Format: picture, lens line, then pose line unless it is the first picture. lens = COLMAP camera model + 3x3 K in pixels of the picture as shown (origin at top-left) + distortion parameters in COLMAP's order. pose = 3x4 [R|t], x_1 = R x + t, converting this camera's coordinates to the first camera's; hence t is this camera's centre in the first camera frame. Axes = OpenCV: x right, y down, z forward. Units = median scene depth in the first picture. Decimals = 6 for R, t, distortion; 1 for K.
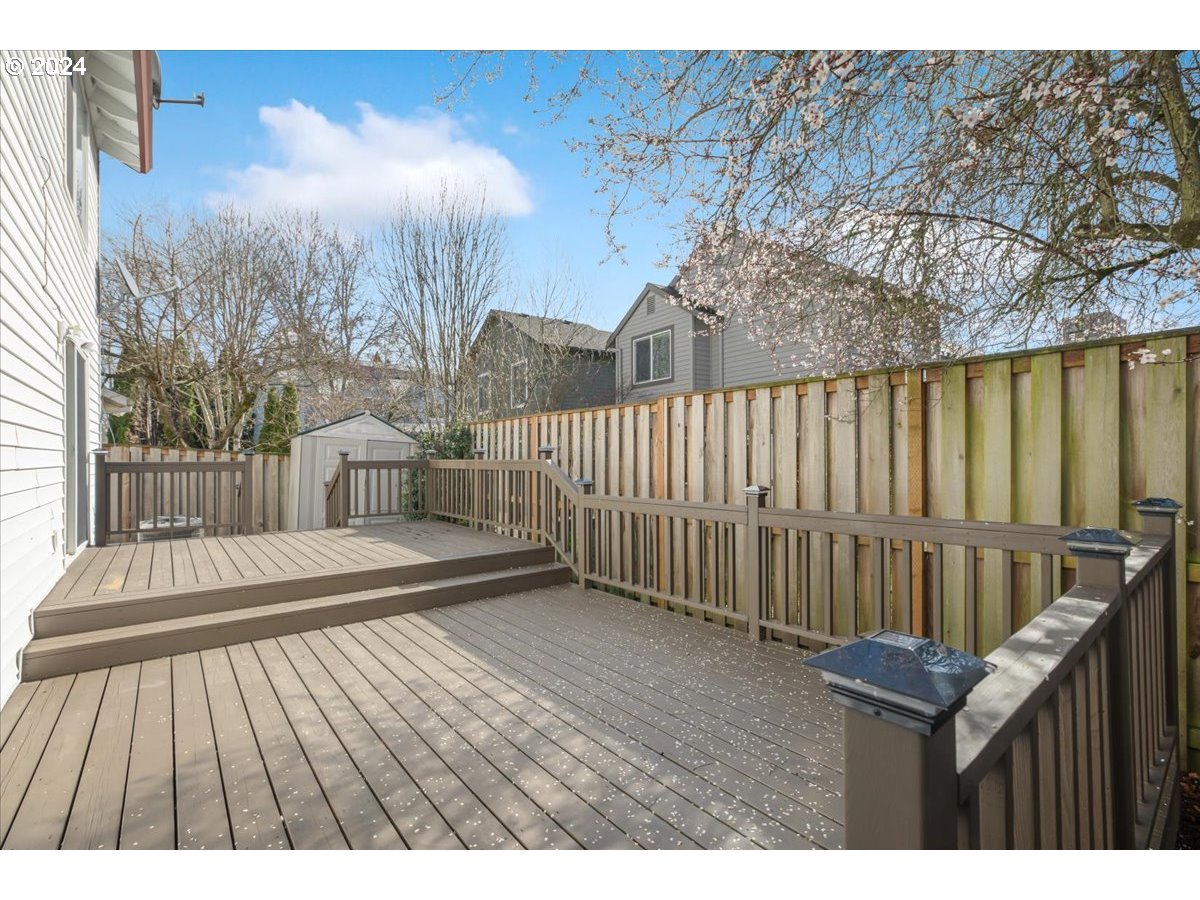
lens RADIAL K [[531.5, 0, 600.0], [0, 531.5, 450.0], [0, 0, 1]] dist [0.000757, 0.000295]
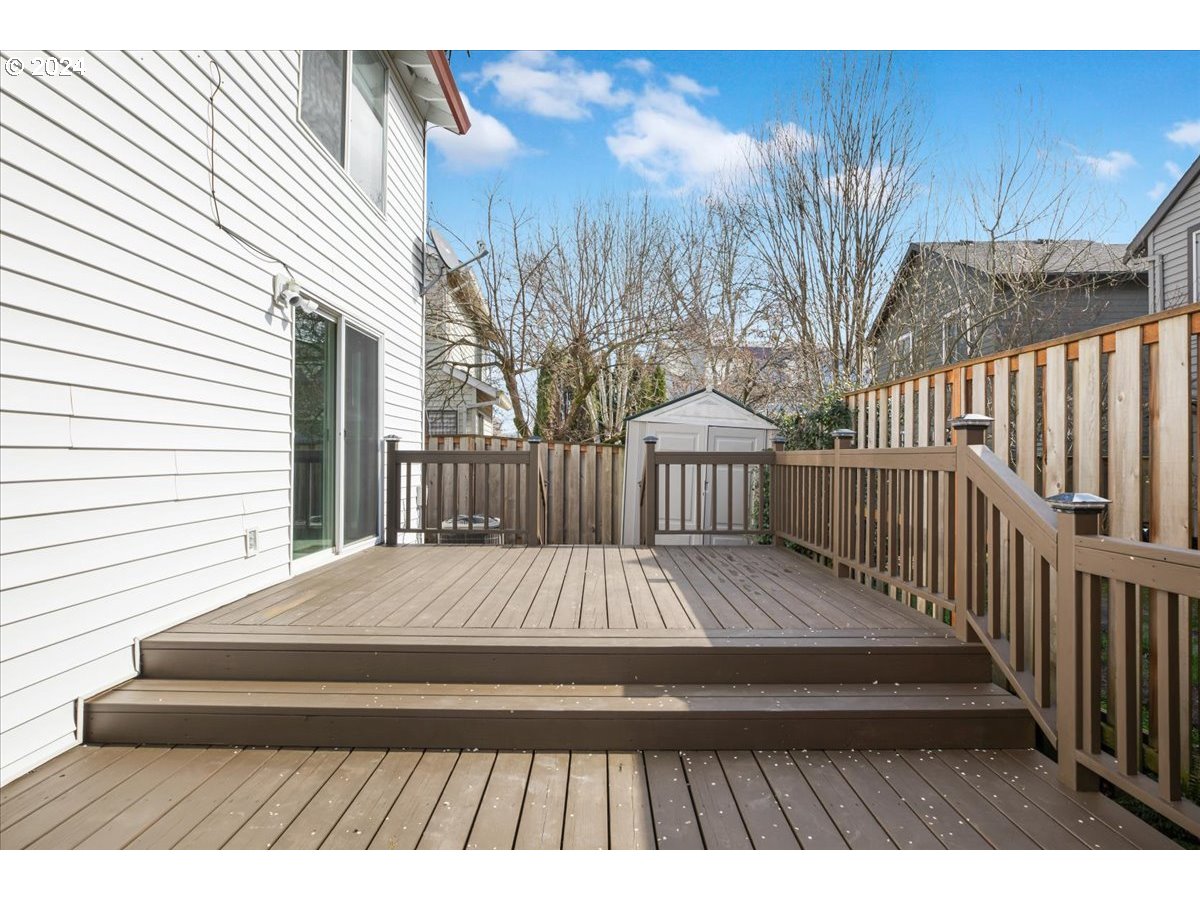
lens RADIAL K [[618.7, 0, 600.0], [0, 618.7, 450.0], [0, 0, 1]] dist [-0.014273, 0.001288]
pose [[0.770305, -0.000880, -0.637675, -0.012018], [0.003499, 0.999990, 0.002847, 0.020458], [0.637666, -0.004424, 0.770301, 0.427254]]
